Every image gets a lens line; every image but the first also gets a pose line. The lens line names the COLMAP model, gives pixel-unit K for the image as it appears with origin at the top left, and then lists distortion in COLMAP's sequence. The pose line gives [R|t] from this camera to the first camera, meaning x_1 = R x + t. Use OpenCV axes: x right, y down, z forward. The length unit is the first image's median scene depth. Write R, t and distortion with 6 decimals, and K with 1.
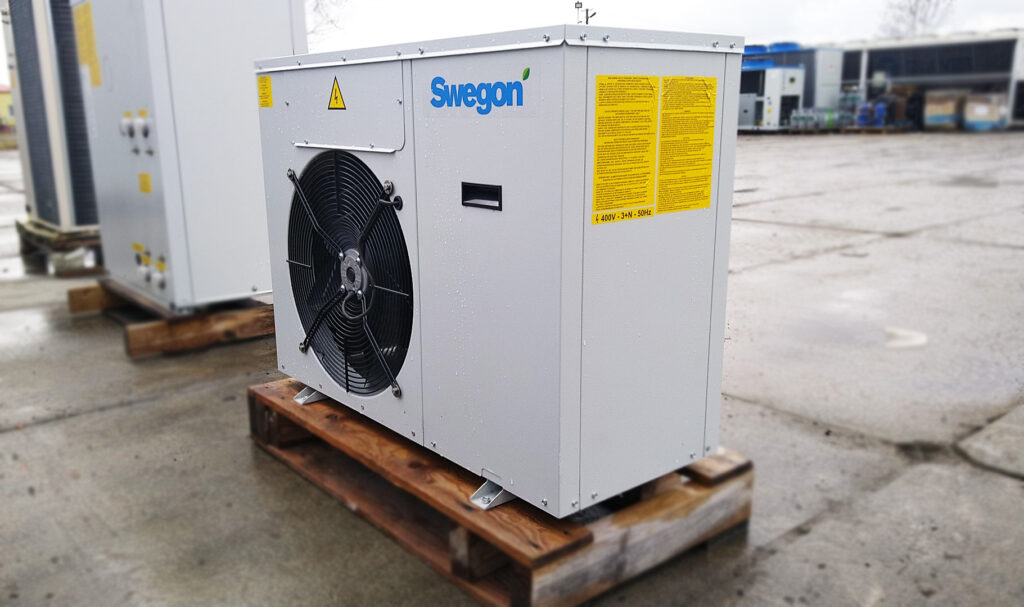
lens RADIAL K [[829.1, 0, 509.7], [0, 829.1, 305.2], [0, 0, 1]] dist [0.012348, 0.000339]
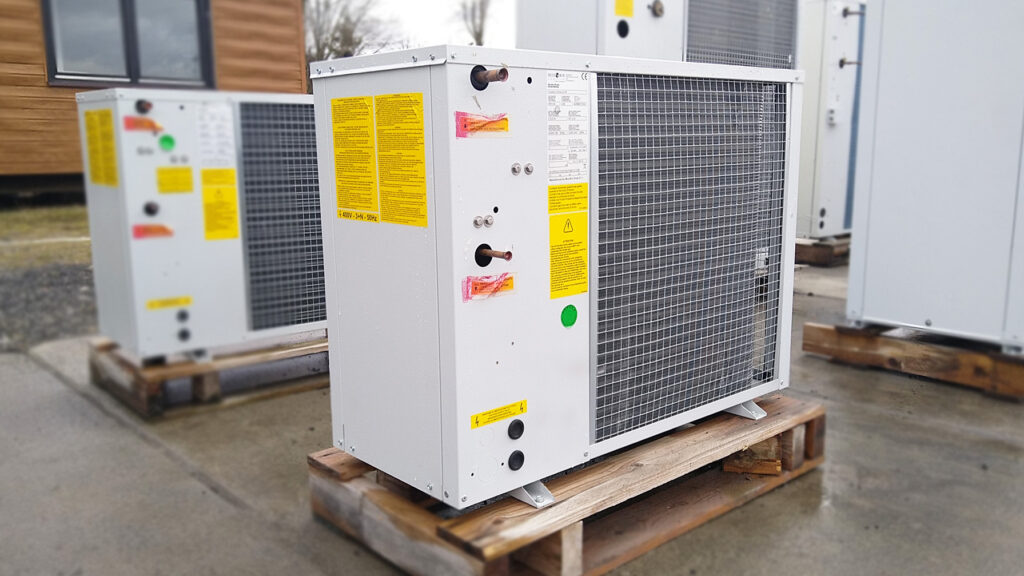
lens RADIAL K [[845.7, 0, 510.7], [0, 845.7, 286.7], [0, 0, 1]] dist [0.036964, -0.000065]
pose [[0.040232, 0.184585, -0.981993, 1.212263], [-0.225463, 0.959119, 0.171048, -0.241137], [0.973421, 0.214521, 0.080204, 1.033353]]
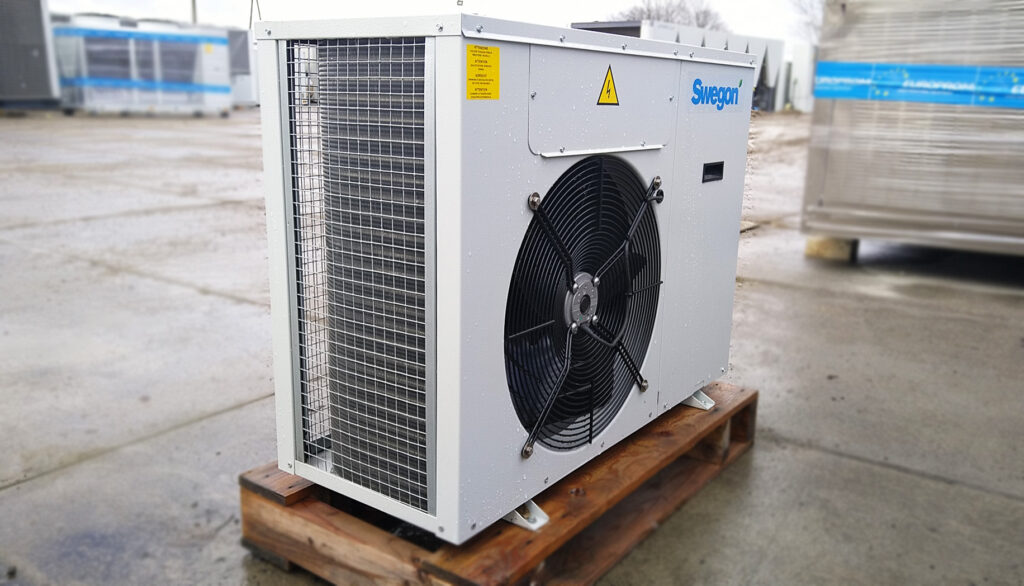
lens RADIAL K [[843.0, 0, 509.6], [0, 843.0, 298.0], [0, 0, 1]] dist [0.043292, 0.003236]
pose [[-0.245744, -0.223152, 0.943299, -1.162104], [0.204045, 0.939428, 0.275393, -0.348581], [-0.947616, 0.260151, -0.185325, 1.474298]]
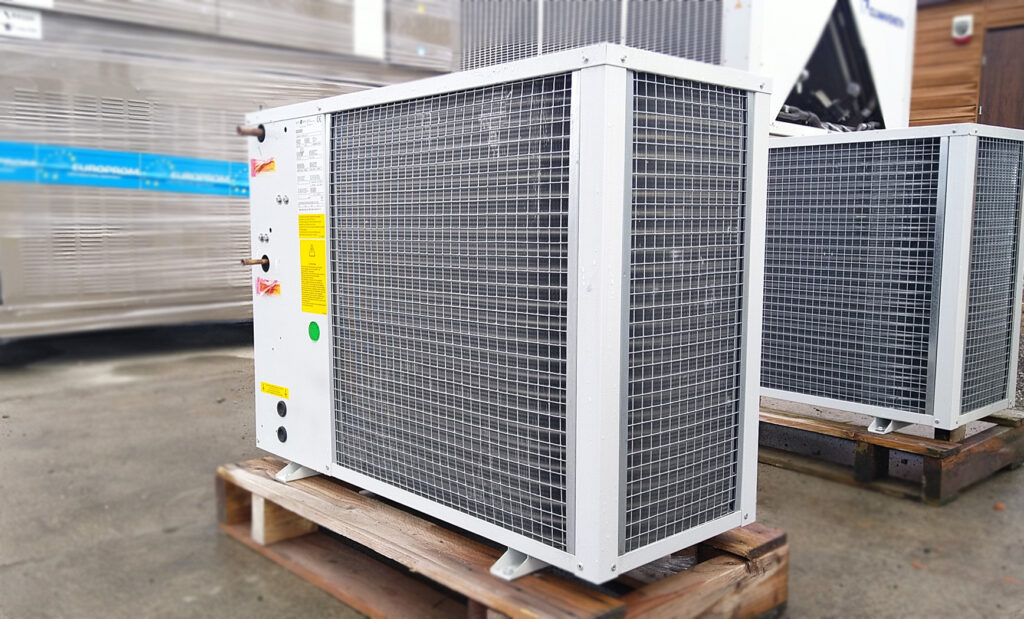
lens RADIAL K [[902.7, 0, 508.7], [0, 902.7, 305.9], [0, 0, 1]] dist [0.016515, 0.006281]
pose [[-0.998766, 0.017625, -0.046426, -0.015969], [0.001327, 0.944035, 0.329843, -0.490797], [0.049641, 0.329374, -0.942894, 2.379499]]
